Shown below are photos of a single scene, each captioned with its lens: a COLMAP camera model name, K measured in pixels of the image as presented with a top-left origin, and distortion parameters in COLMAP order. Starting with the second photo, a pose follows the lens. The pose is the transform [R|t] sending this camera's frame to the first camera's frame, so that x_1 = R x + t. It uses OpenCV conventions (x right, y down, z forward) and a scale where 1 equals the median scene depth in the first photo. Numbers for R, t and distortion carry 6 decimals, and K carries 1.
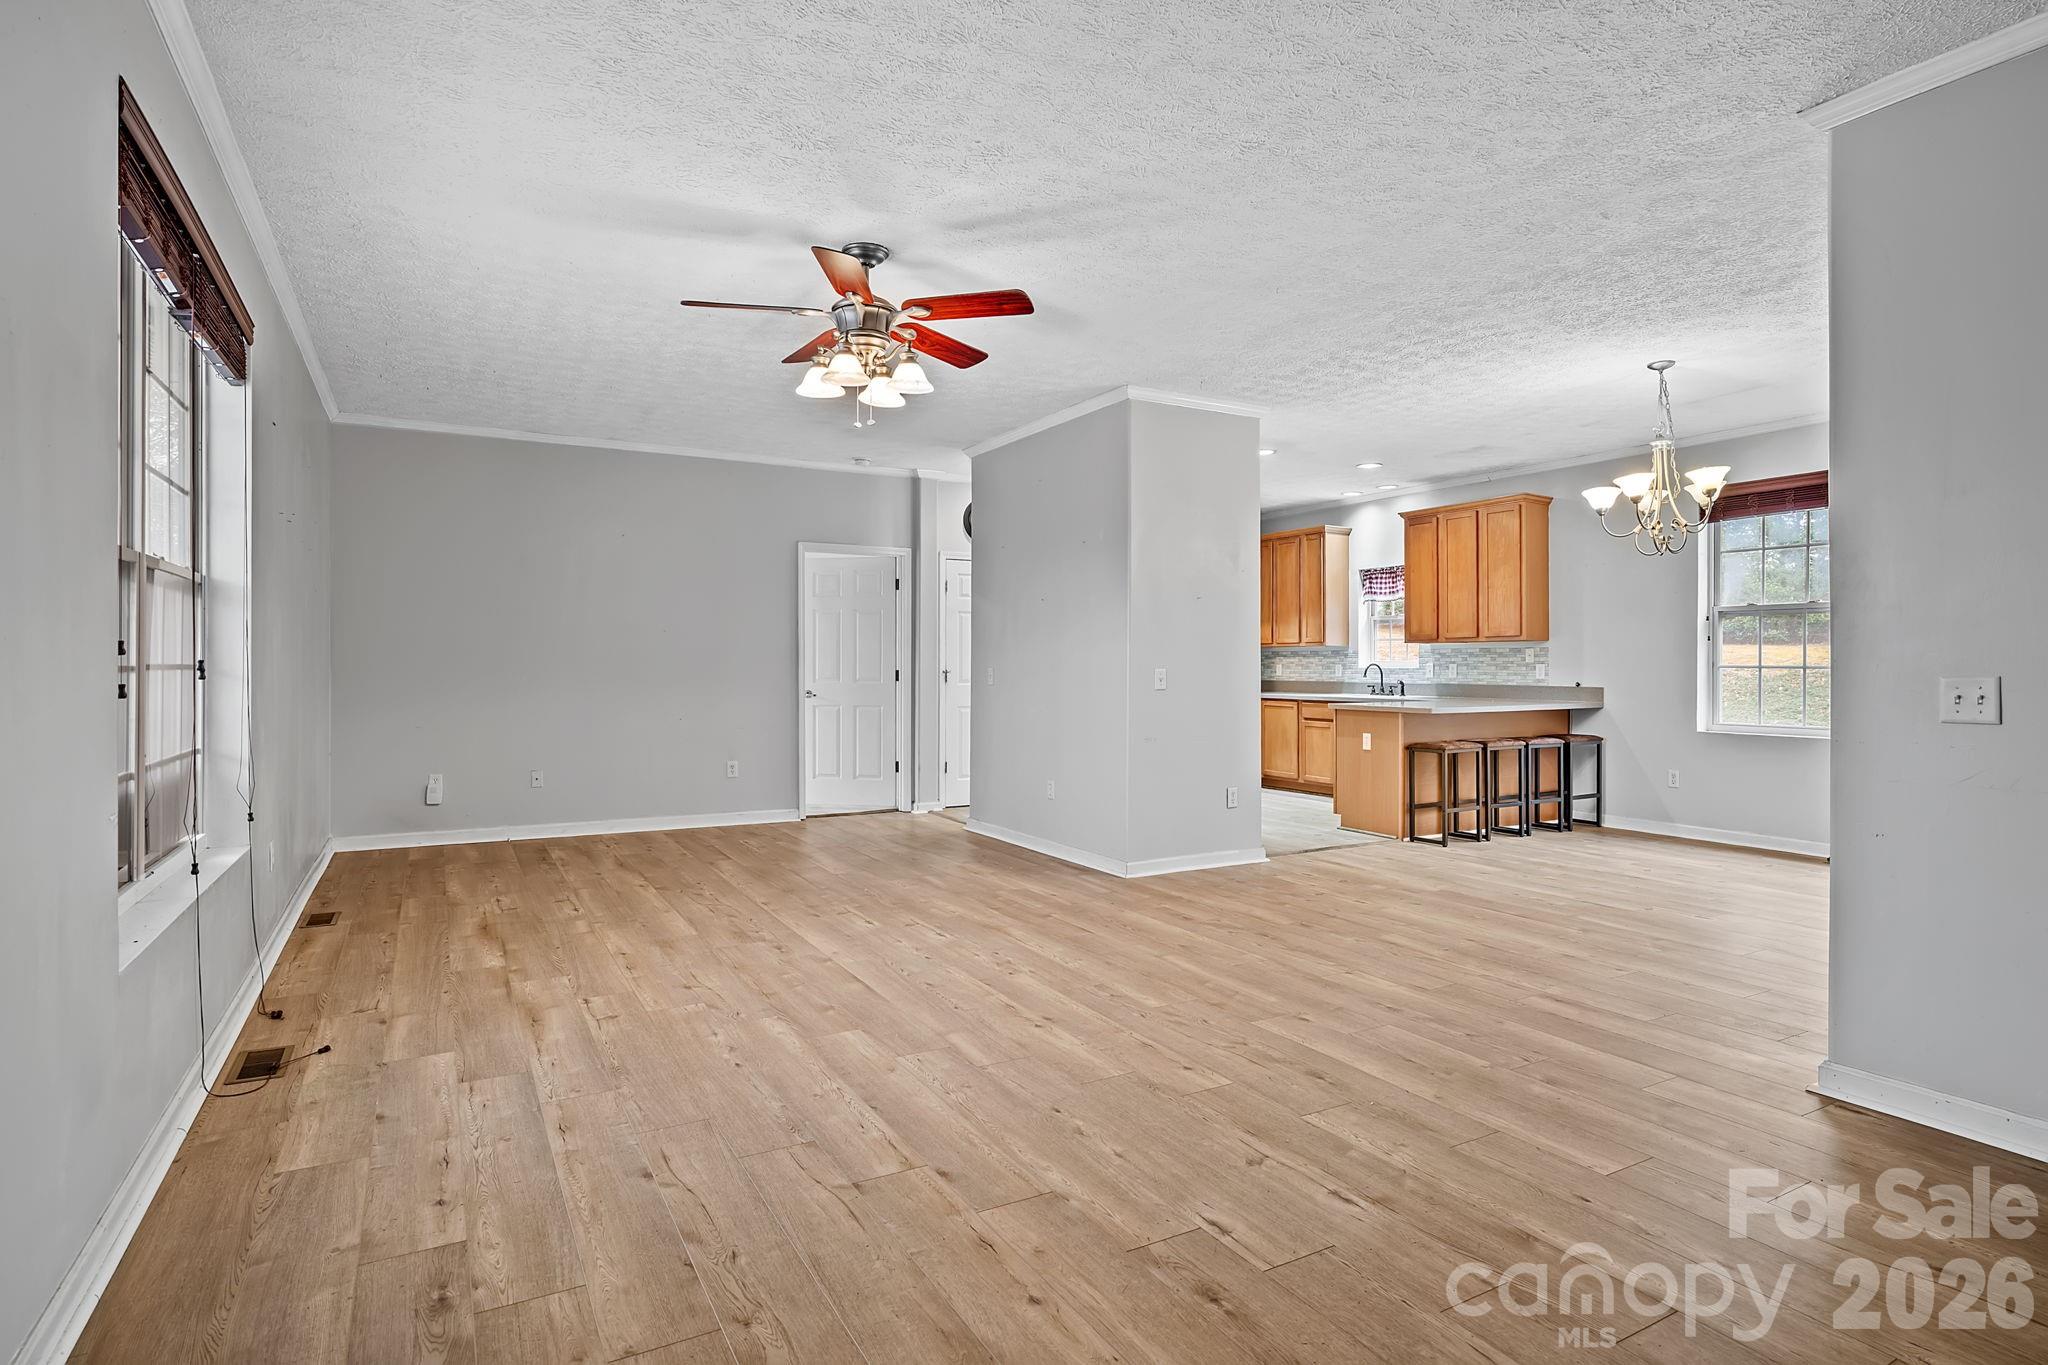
lens RADIAL K [[1042.2, 0, 1029.4], [0, 1042.2, 671.5], [0, 0, 1]] dist [-0.020415, 0.000113]
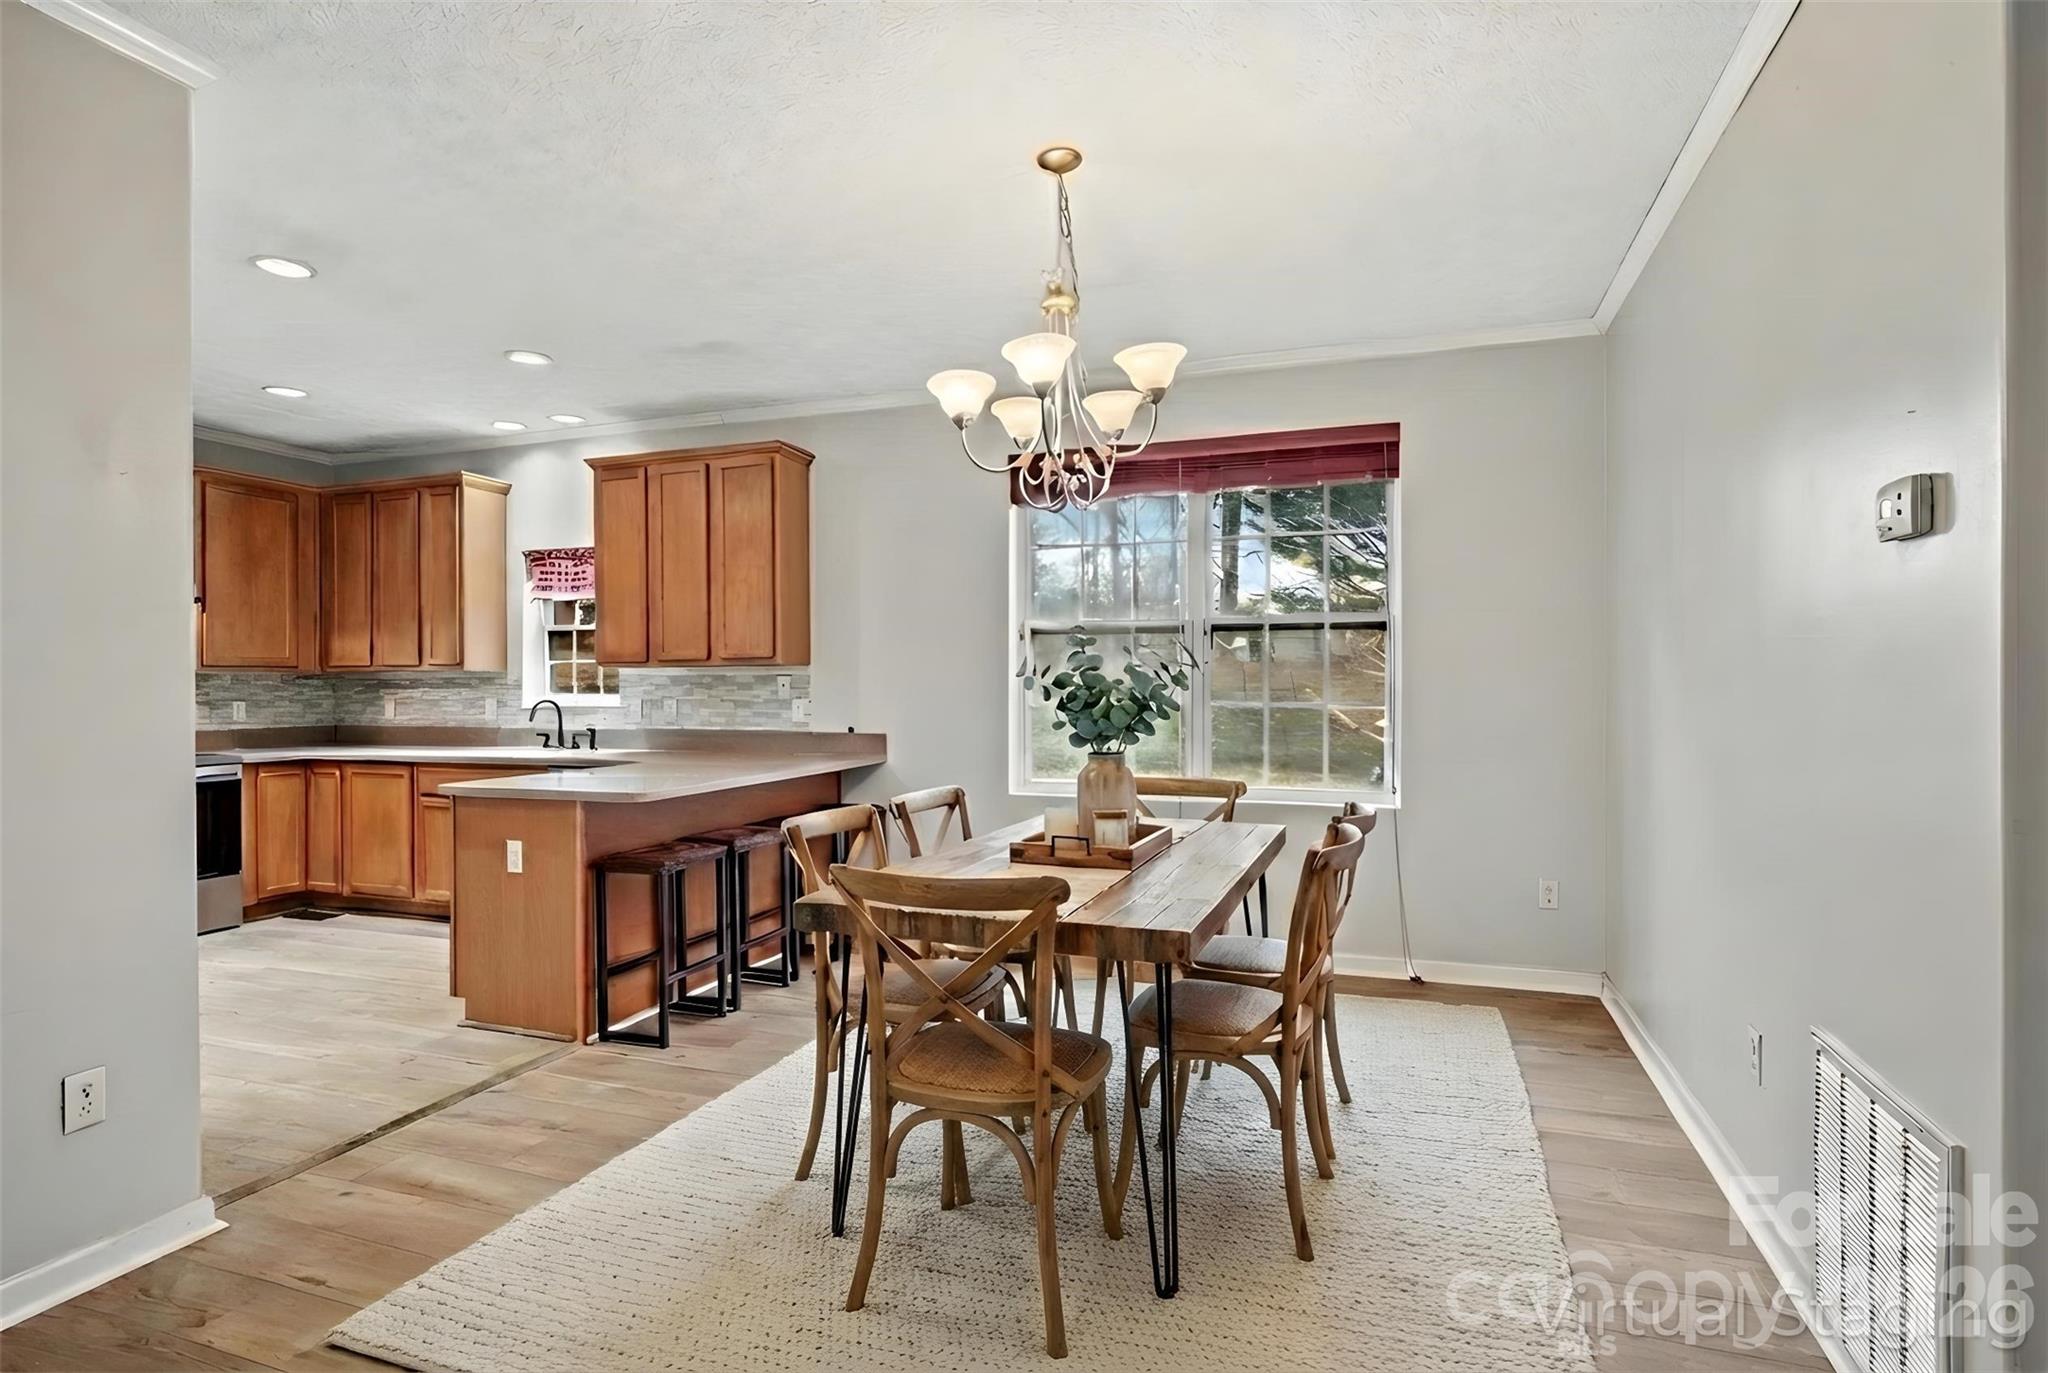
lens RADIAL K [[1042.2, 0, 1029.4], [0, 1042.2, 675.5], [0, 0, 1]] dist [-0.020415, 0.000113]
pose [[0.746960, 0.001556, 0.664868, 0.148761], [0.009026, 0.999881, -0.012480, -0.012849], [-0.664808, 0.015323, 0.746857, 0.379810]]
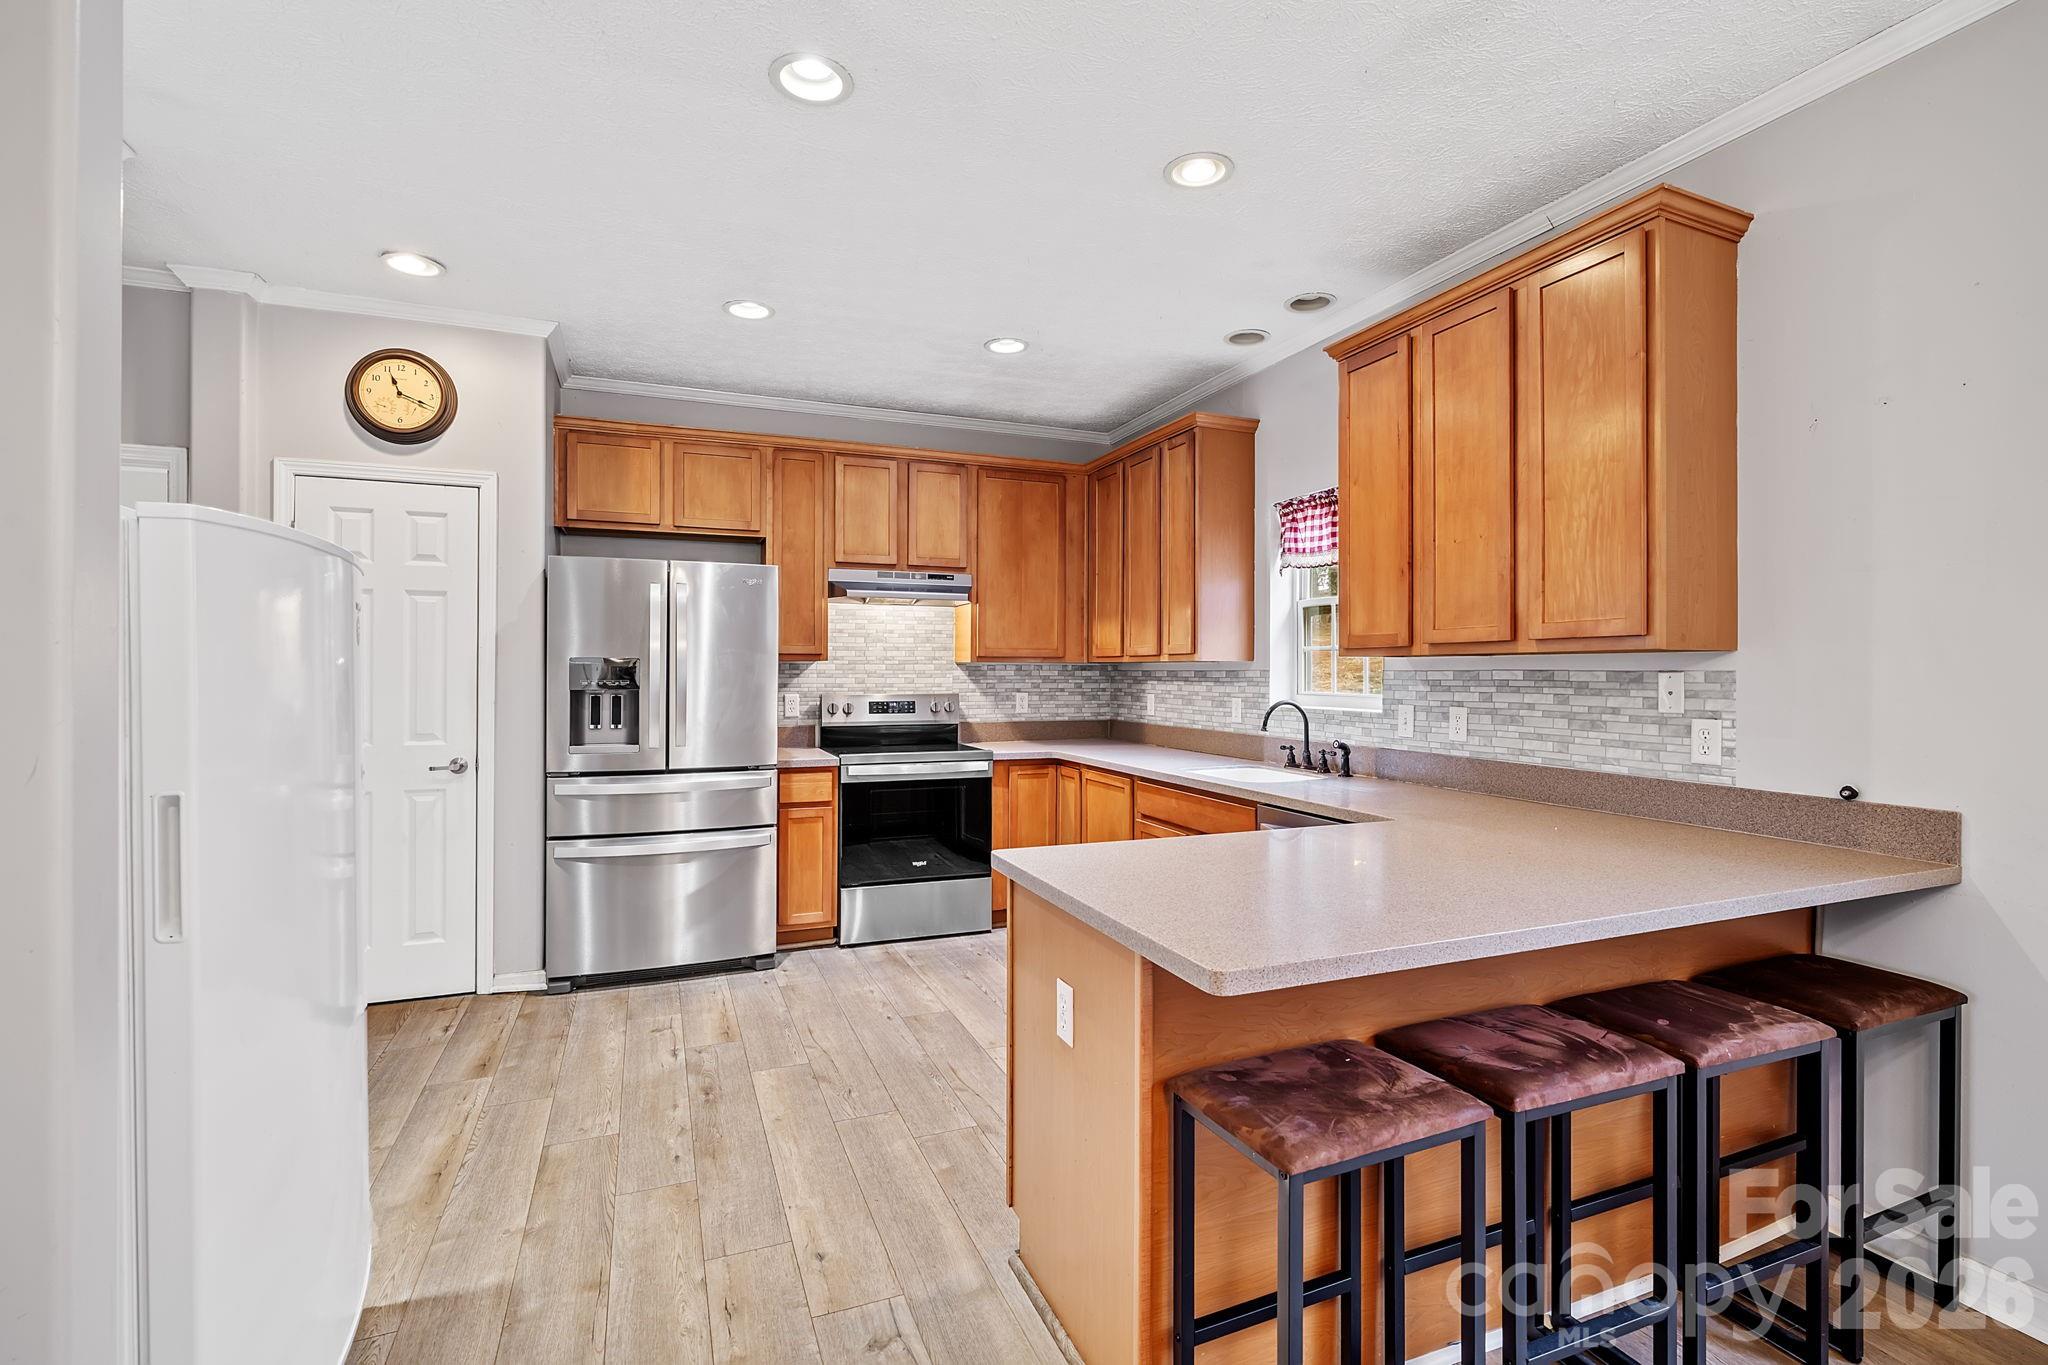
lens RADIAL K [[932.7, 0, 1029.9], [0, 932.7, 674.2], [0, 0, 1]] dist [-0.000885, 0.000108]
pose [[0.993129, 0.001019, -0.117022, 0.299320], [-0.001290, 0.999997, -0.002240, -0.020461], [0.117019, 0.002375, 0.993127, 0.650849]]
